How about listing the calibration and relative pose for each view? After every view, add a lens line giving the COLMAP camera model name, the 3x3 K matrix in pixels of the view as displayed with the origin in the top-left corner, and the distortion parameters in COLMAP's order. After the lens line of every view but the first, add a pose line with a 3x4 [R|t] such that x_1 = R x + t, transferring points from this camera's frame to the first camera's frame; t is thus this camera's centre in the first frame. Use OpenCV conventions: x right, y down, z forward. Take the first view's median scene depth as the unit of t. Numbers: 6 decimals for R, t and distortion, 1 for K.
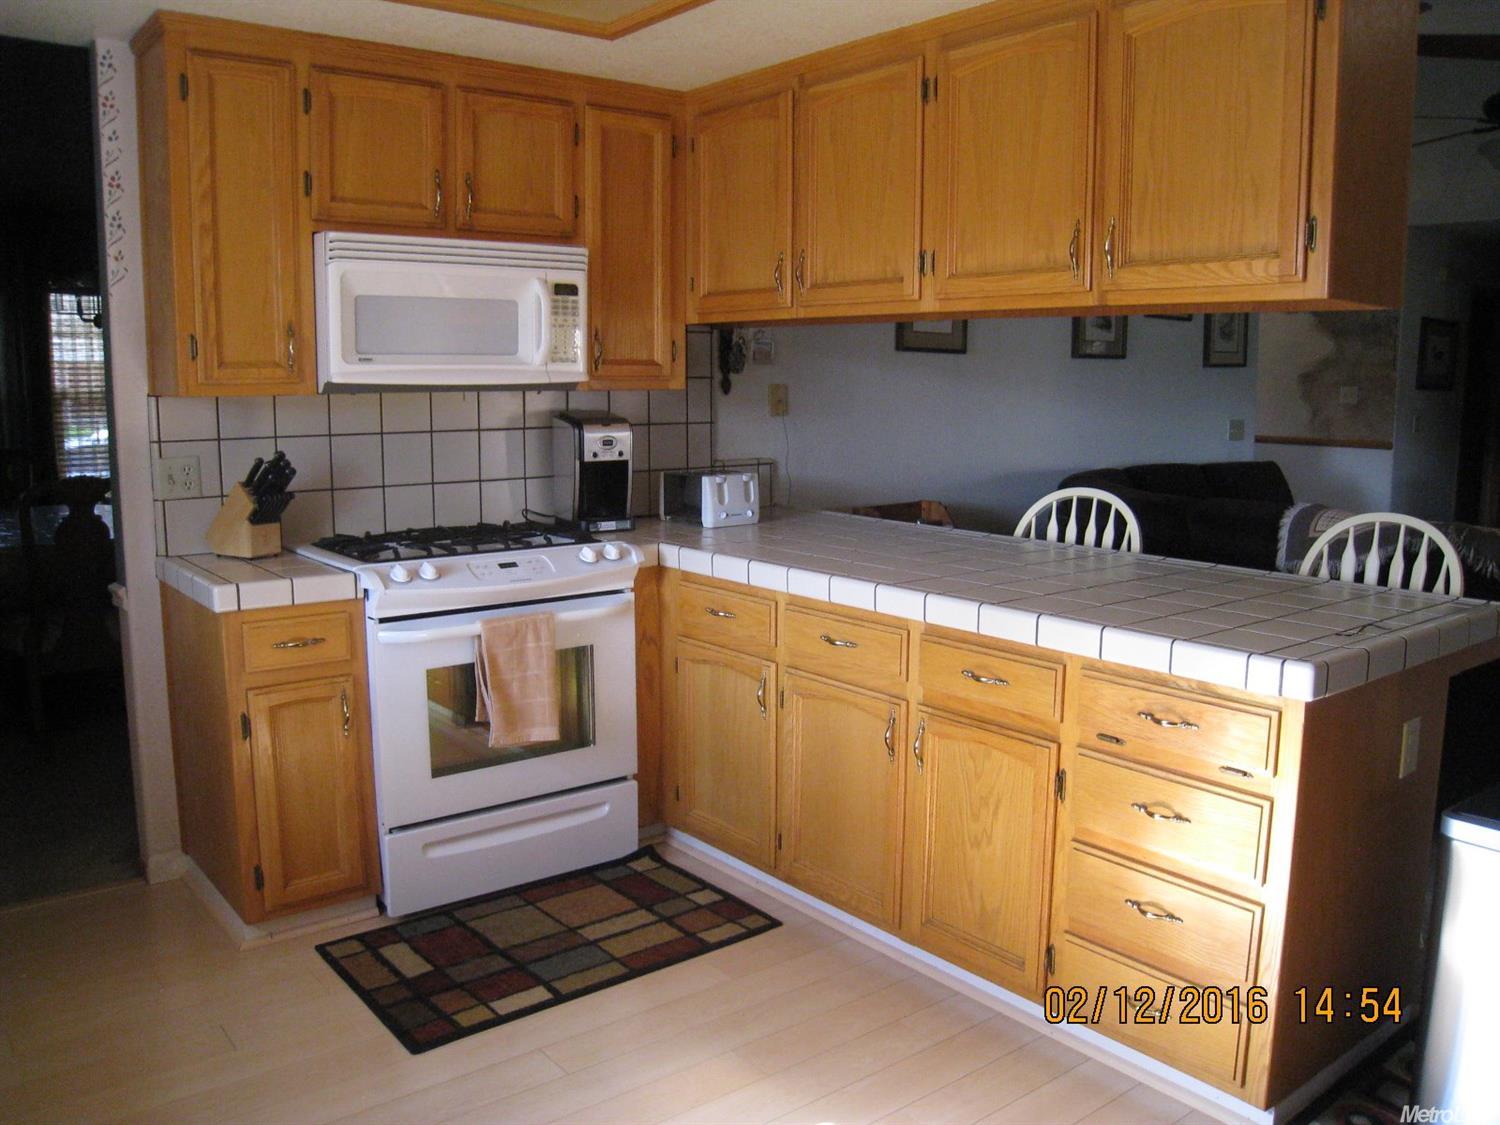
lens RADIAL K [[1234.2, 0, 750.3], [0, 1234.2, 563.7], [0, 0, 1]] dist [-0.145722, 0.090754]
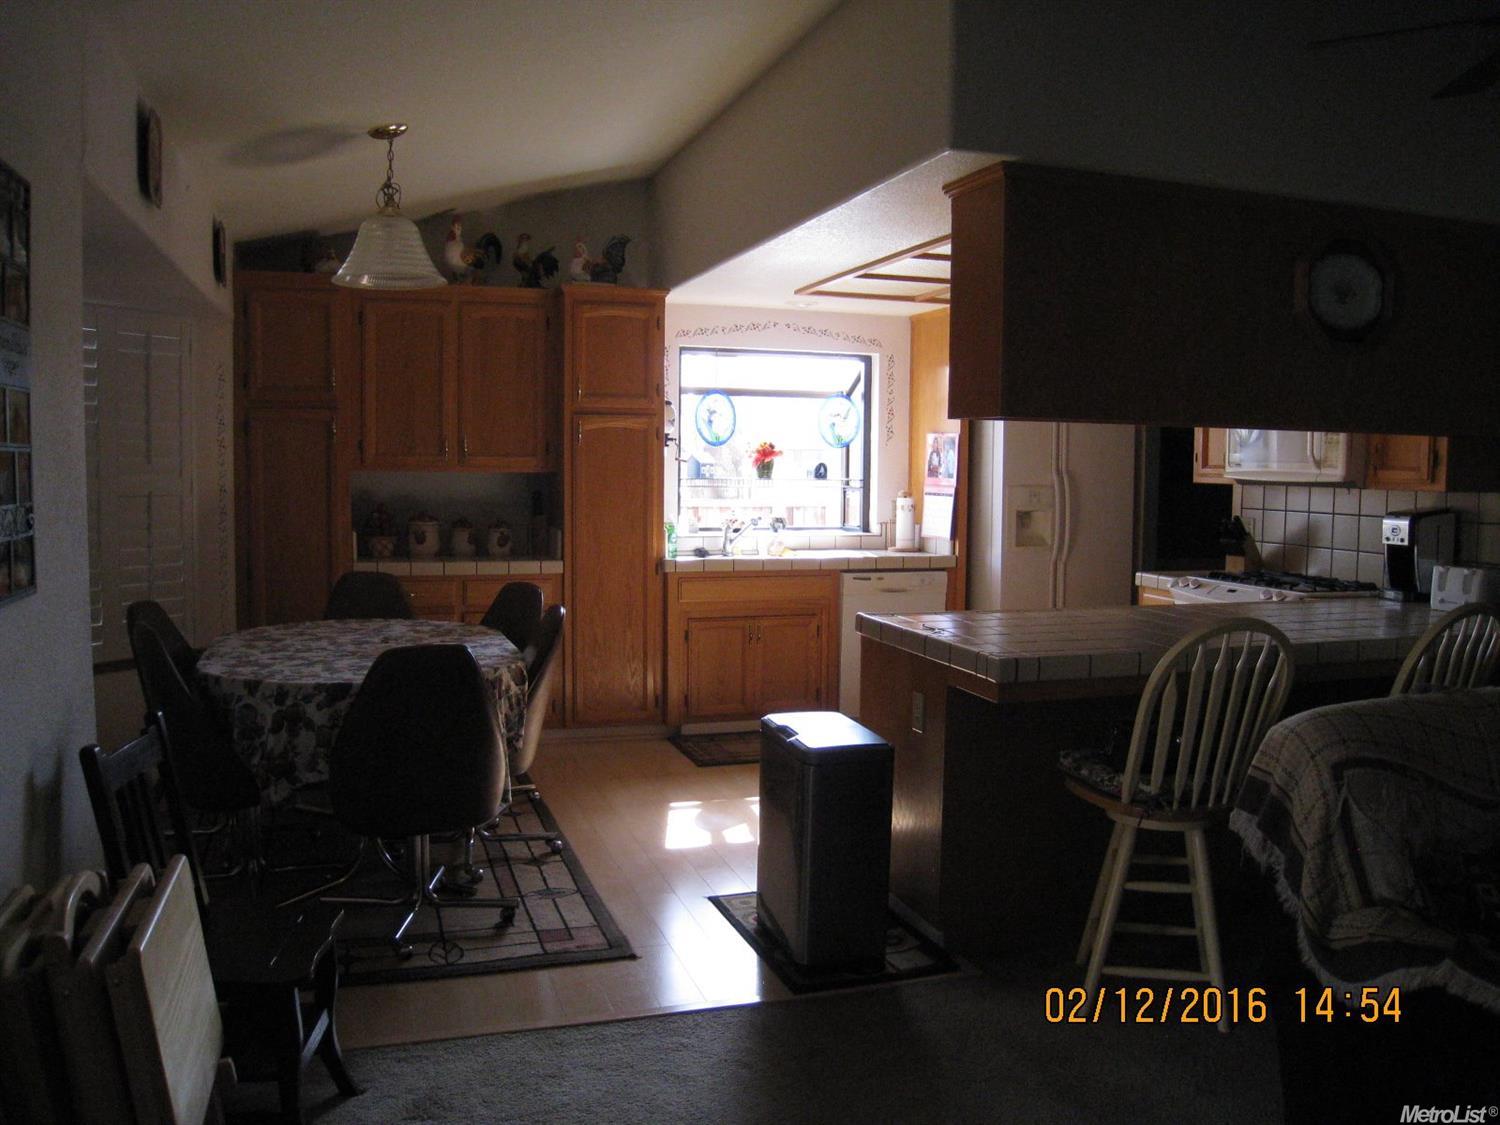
lens RADIAL K [[1234.2, 0, 749.8], [0, 1234.2, 561.7], [0, 0, 1]] dist [-0.145722, 0.090754]
pose [[-0.357124, 0.072723, -0.931221, 1.402947], [-0.147797, 0.980005, 0.133214, -0.143452], [0.922290, 0.185206, -0.339235, 0.870257]]
